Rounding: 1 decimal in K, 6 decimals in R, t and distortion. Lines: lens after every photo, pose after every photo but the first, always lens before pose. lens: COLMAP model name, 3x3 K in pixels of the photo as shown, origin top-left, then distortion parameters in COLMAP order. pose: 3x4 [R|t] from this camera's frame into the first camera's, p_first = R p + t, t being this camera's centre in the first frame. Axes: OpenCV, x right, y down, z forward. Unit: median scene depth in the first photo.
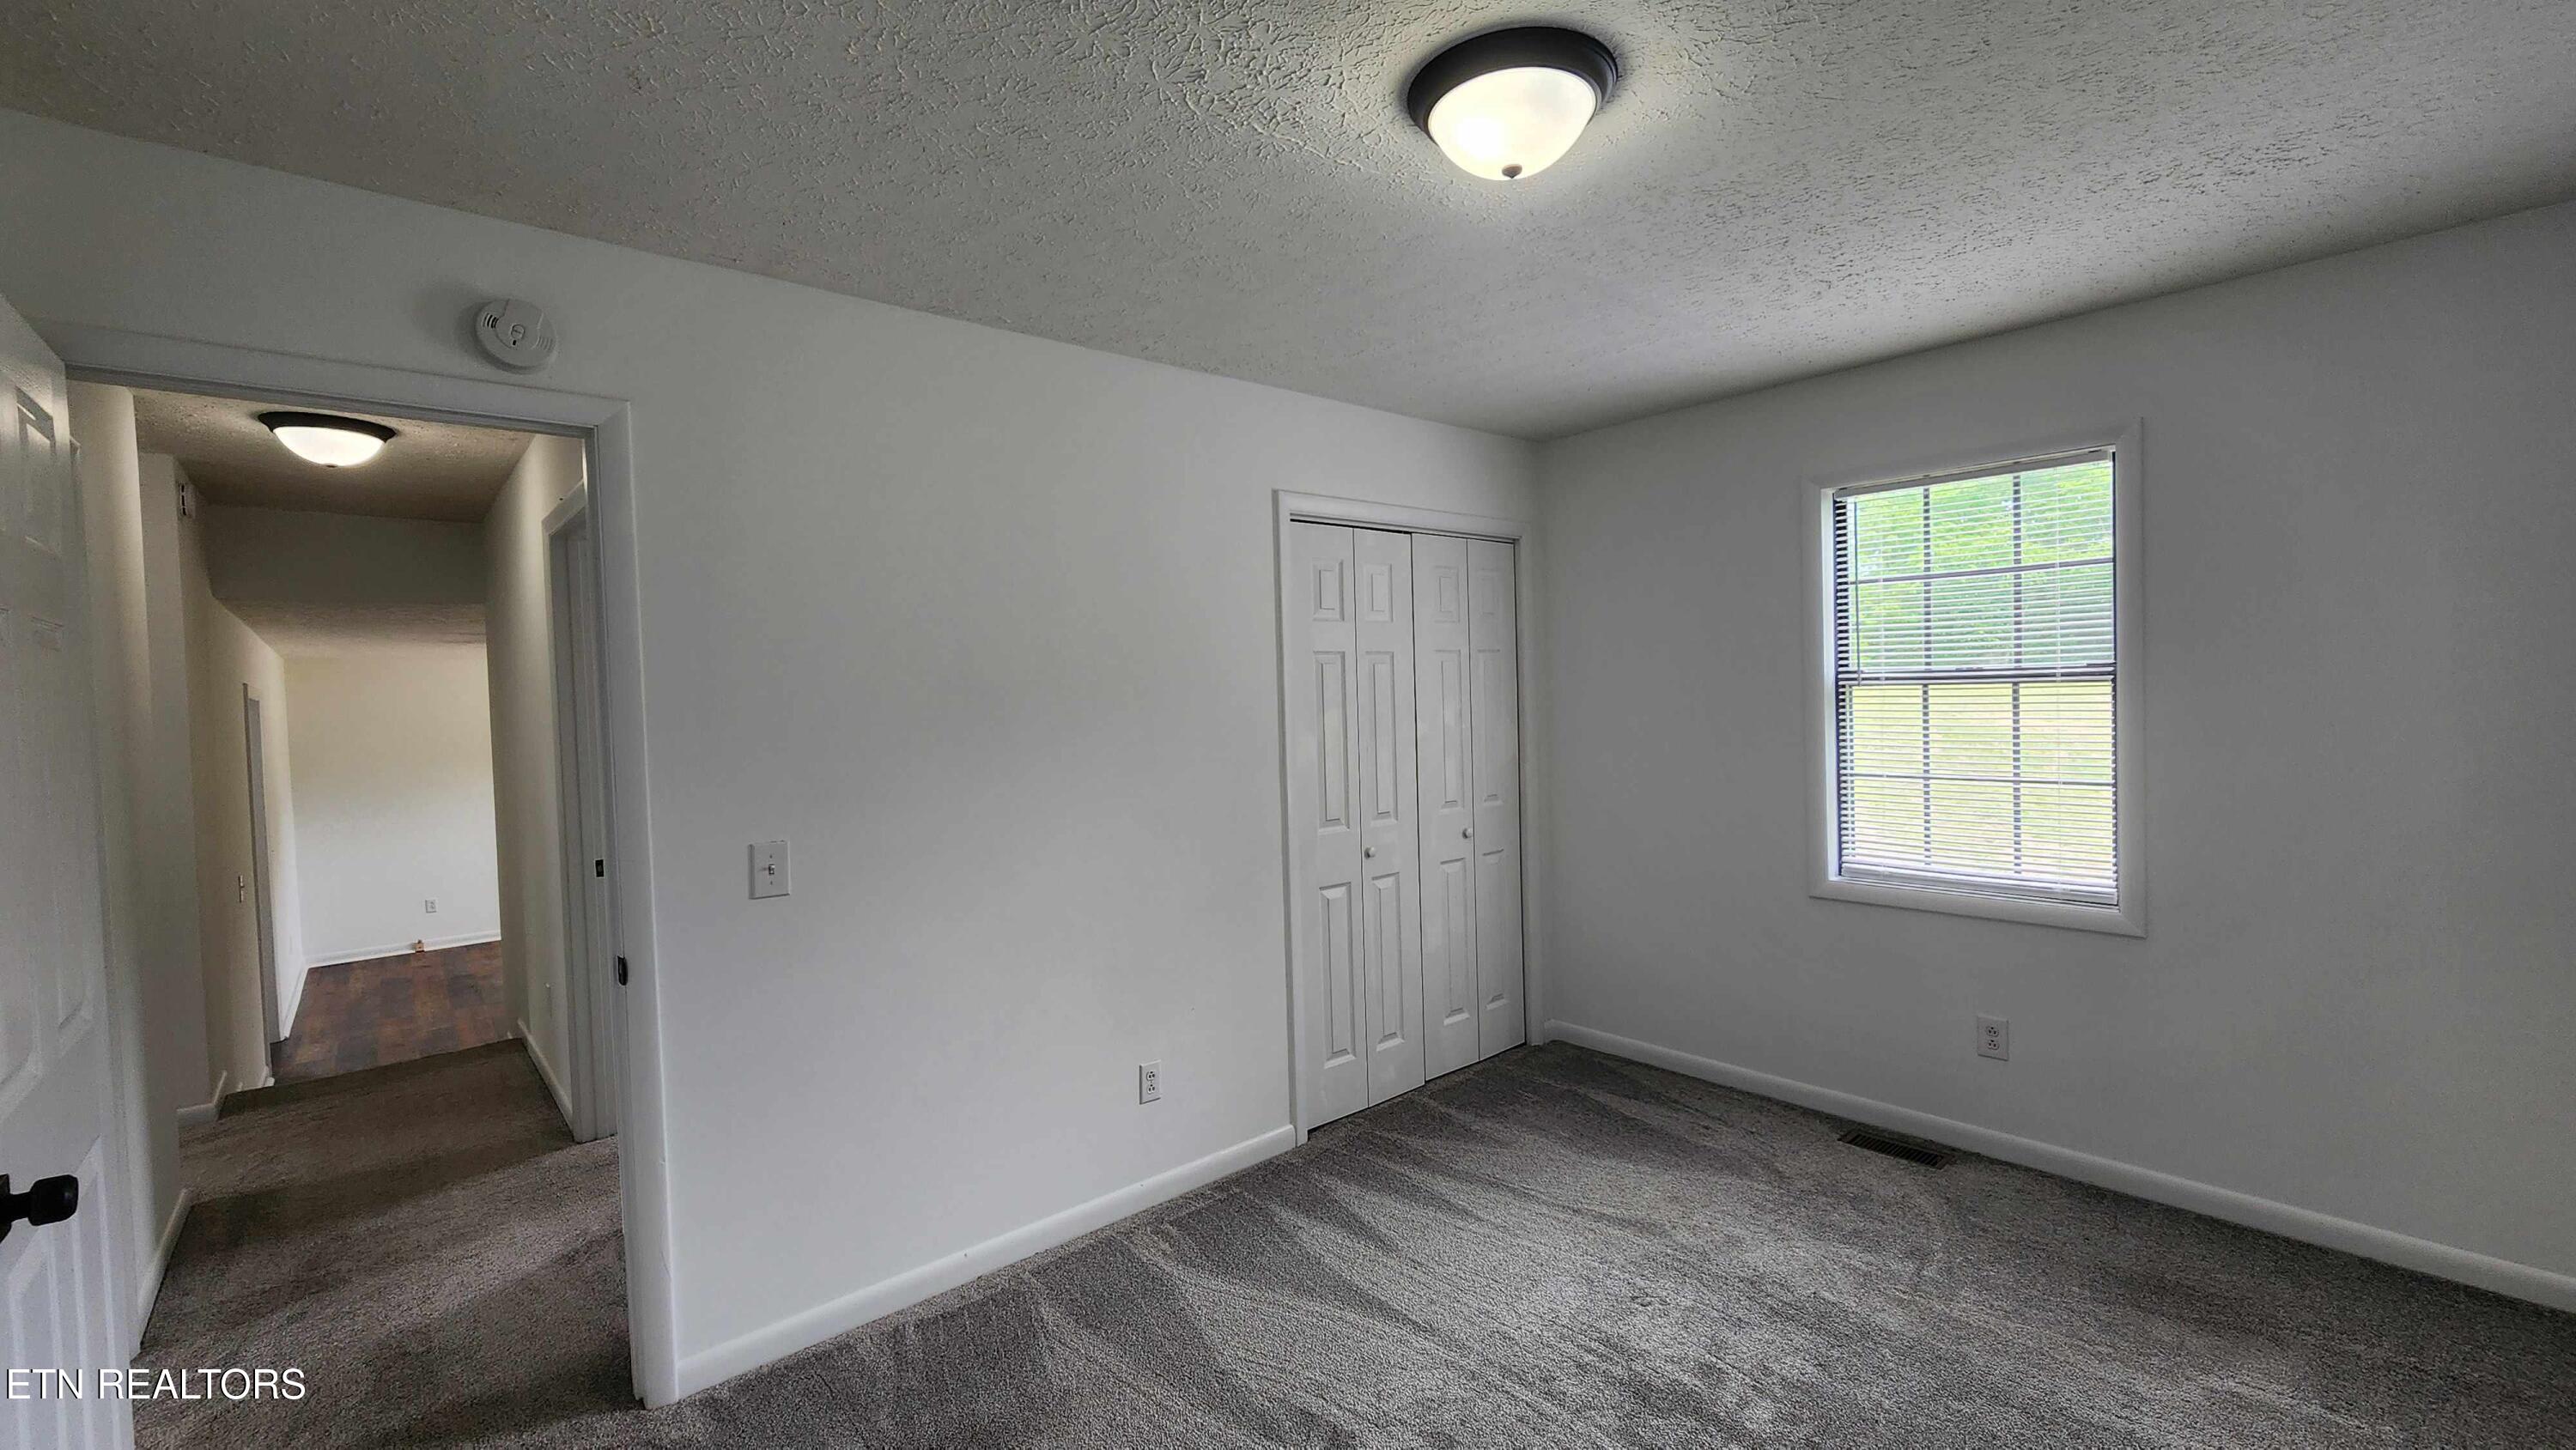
lens RADIAL K [[1061.5, 0, 1291.9], [0, 1061.5, 721.5], [0, 0, 1]] dist [-0.000022, 0.000438]
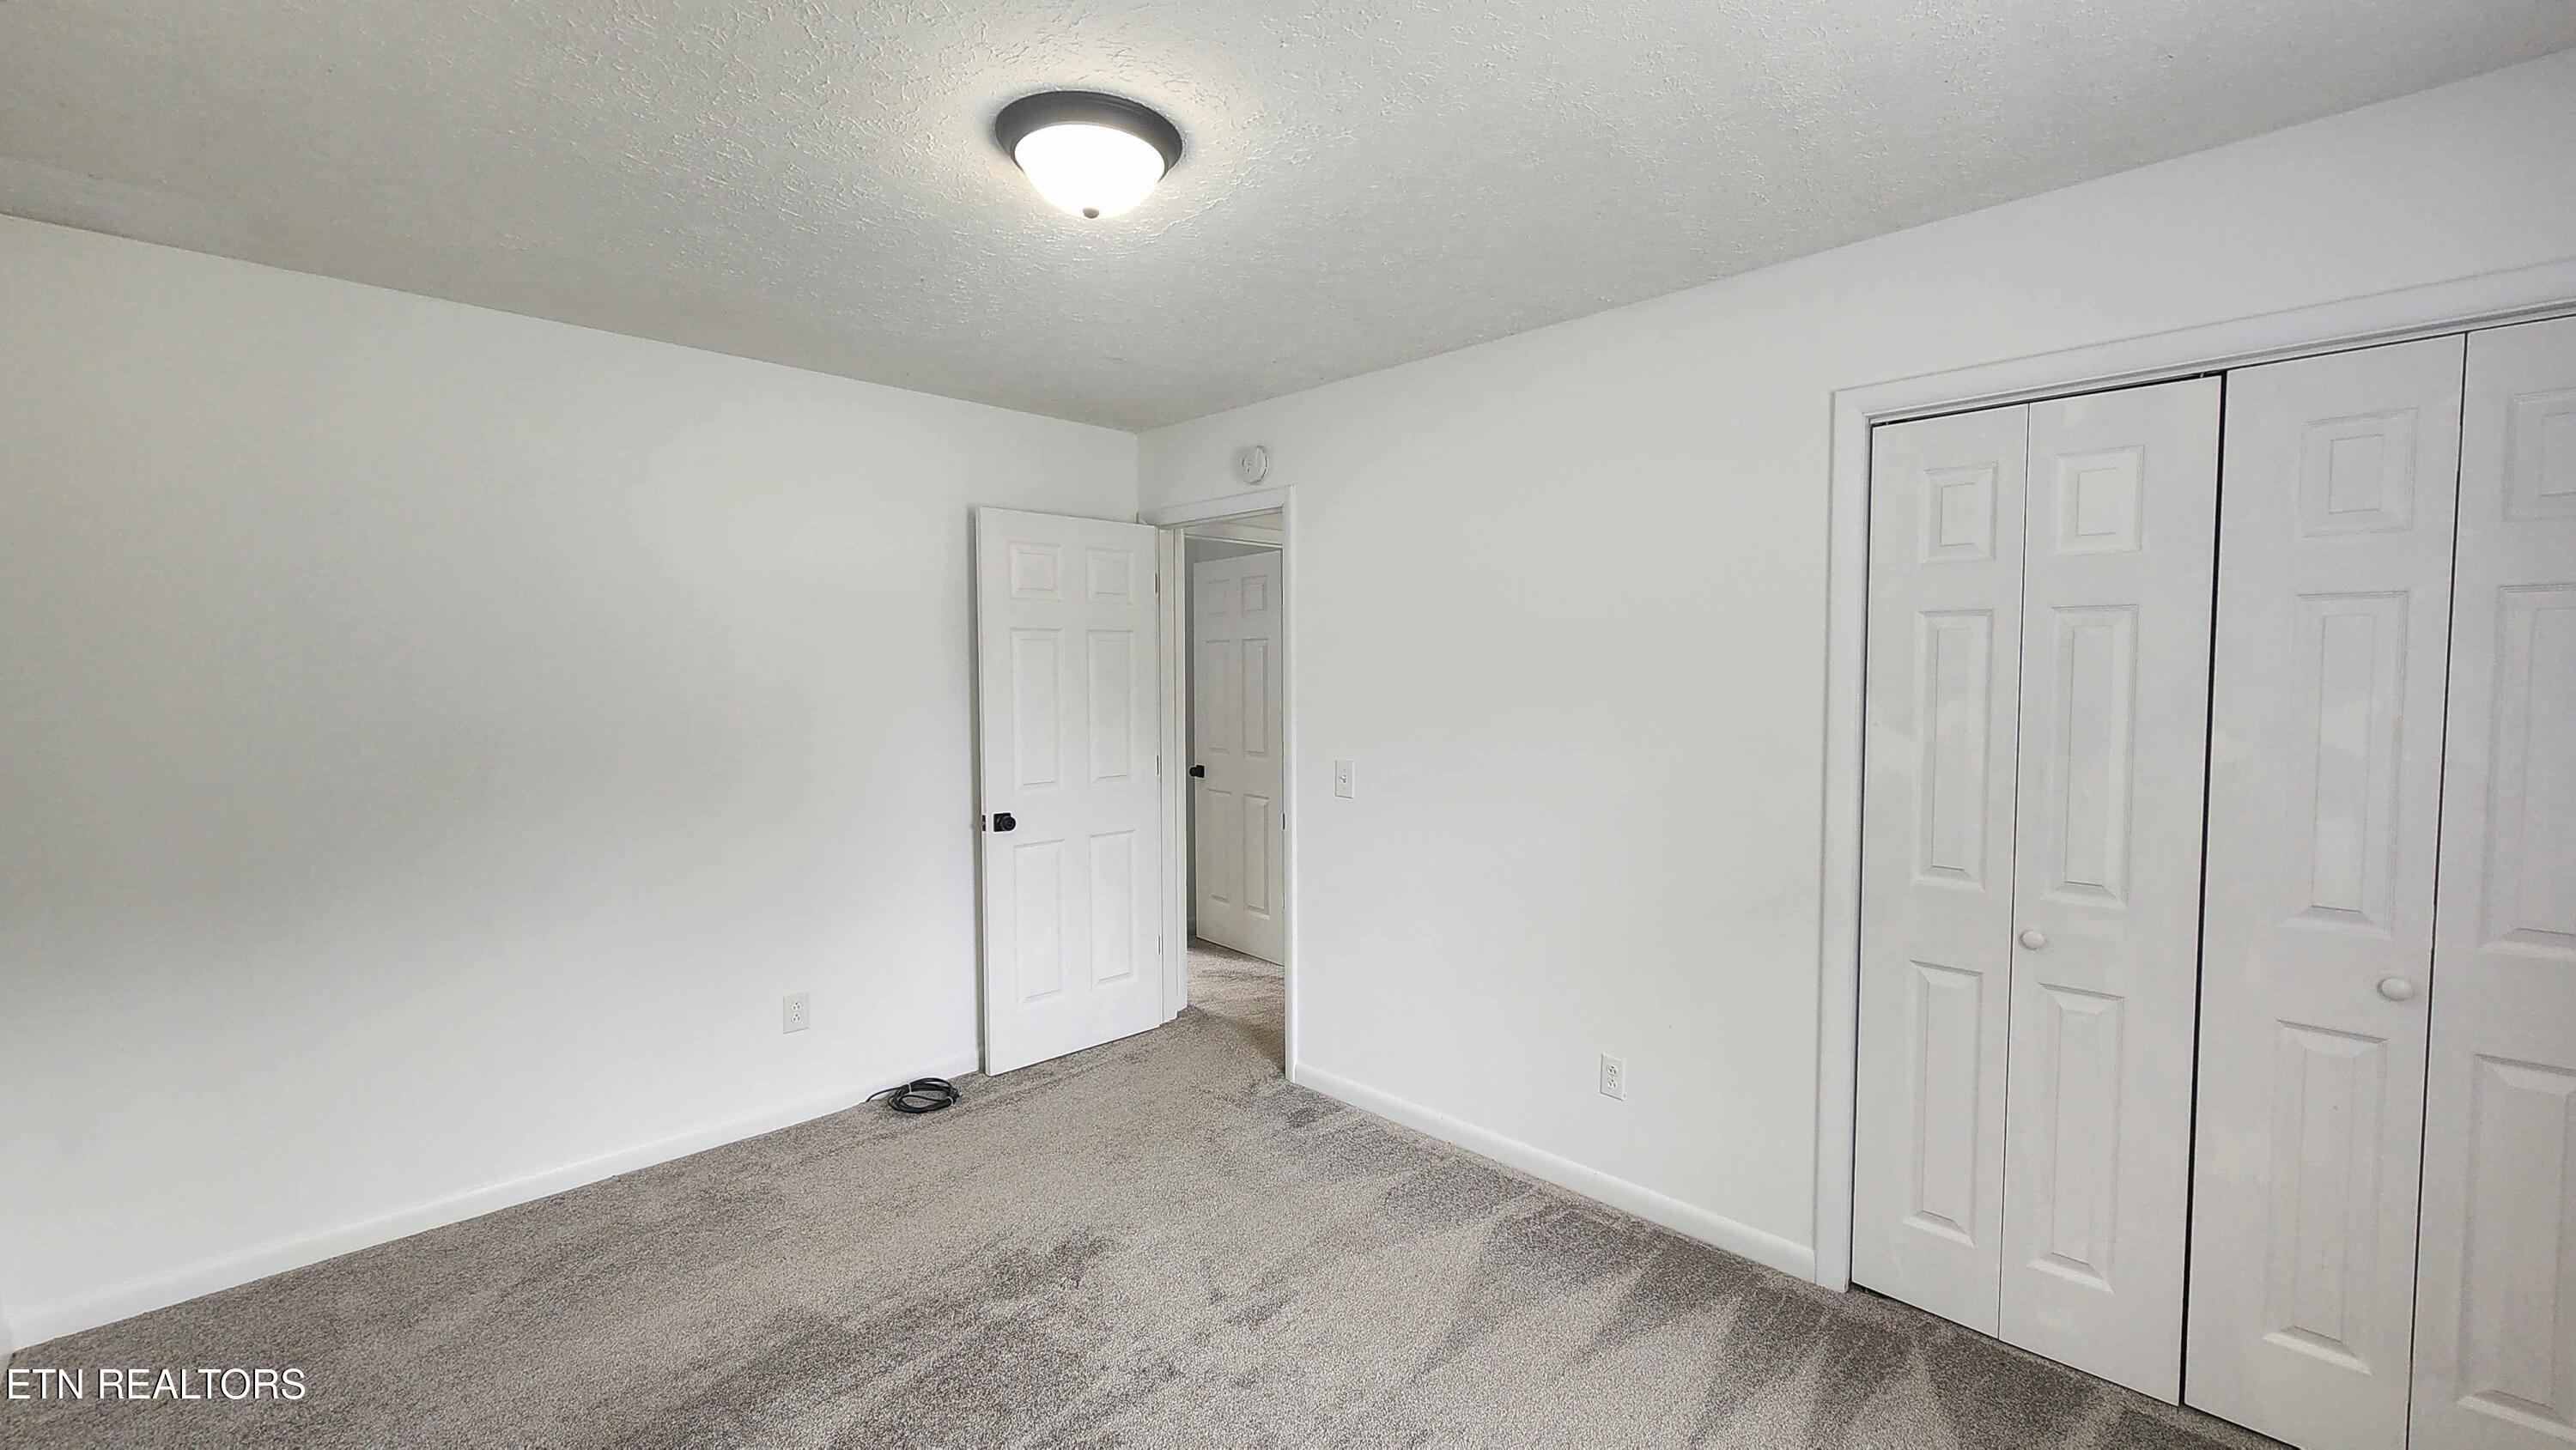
lens RADIAL K [[1061.5, 0, 1291.9], [0, 1061.5, 721.5], [0, 0, 1]] dist [-0.000022, 0.000438]
pose [[0.060920, 0.080673, -0.994877, 0.711713], [-0.026585, 0.996506, 0.079177, -0.041772], [0.997789, 0.021625, 0.062852, 0.597422]]
